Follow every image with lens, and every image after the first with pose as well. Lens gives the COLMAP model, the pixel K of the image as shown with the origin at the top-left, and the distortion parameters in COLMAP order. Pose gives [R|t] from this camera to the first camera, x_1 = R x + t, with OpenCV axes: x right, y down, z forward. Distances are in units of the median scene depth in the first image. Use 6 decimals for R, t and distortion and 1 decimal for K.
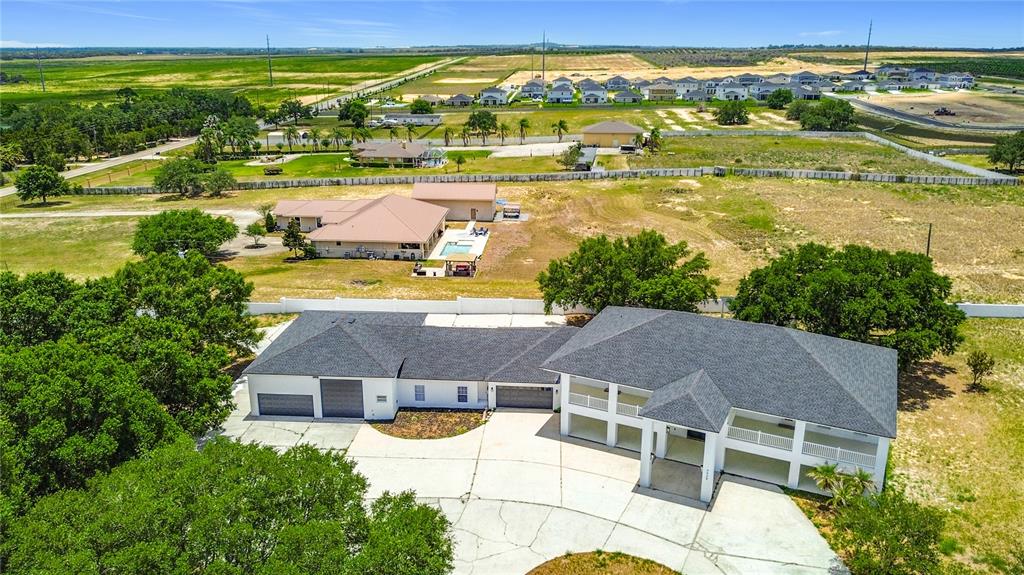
lens RADIAL K [[730.2, 0, 512.1], [0, 730.2, 289.1], [0, 0, 1]] dist [0.011487, -0.014833]
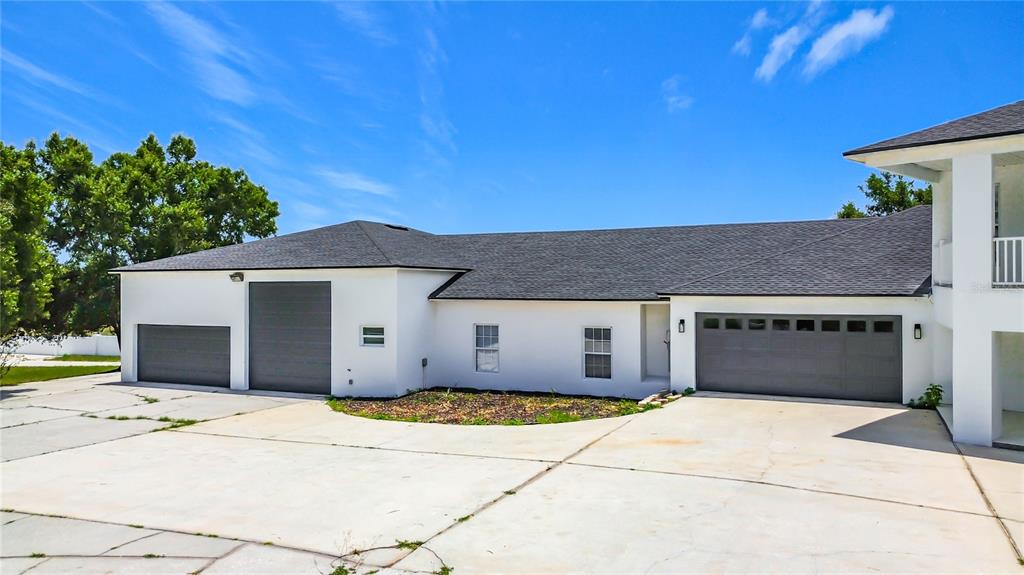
lens RADIAL K [[730.2, 0, 511.8], [0, 730.2, 286.1], [0, 0, 1]] dist [0.011487, -0.014833]
pose [[0.928903, 0.006250, -0.370272, 0.020946], [-0.113553, 0.956500, -0.268725, 0.214899], [0.352485, 0.291664, 0.889205, 0.688433]]
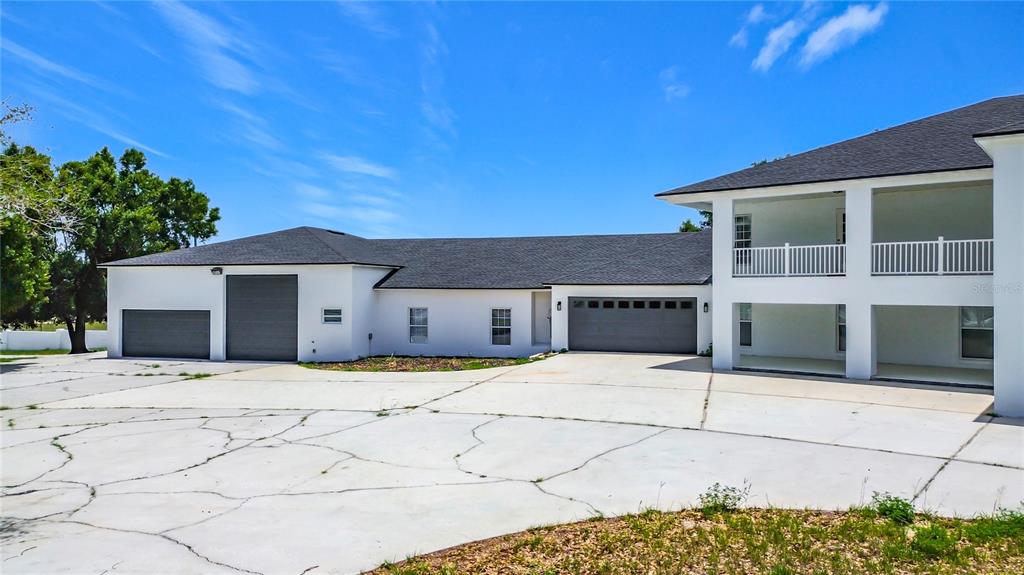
lens RADIAL K [[730.2, 0, 518.1], [0, 730.2, 285.4], [0, 0, 1]] dist [0.011487, -0.014833]
pose [[0.975279, 0.009357, -0.220777, 0.047921], [-0.074481, 0.954560, -0.288562, 0.259575], [0.208045, 0.297872, 0.931660, 0.565153]]
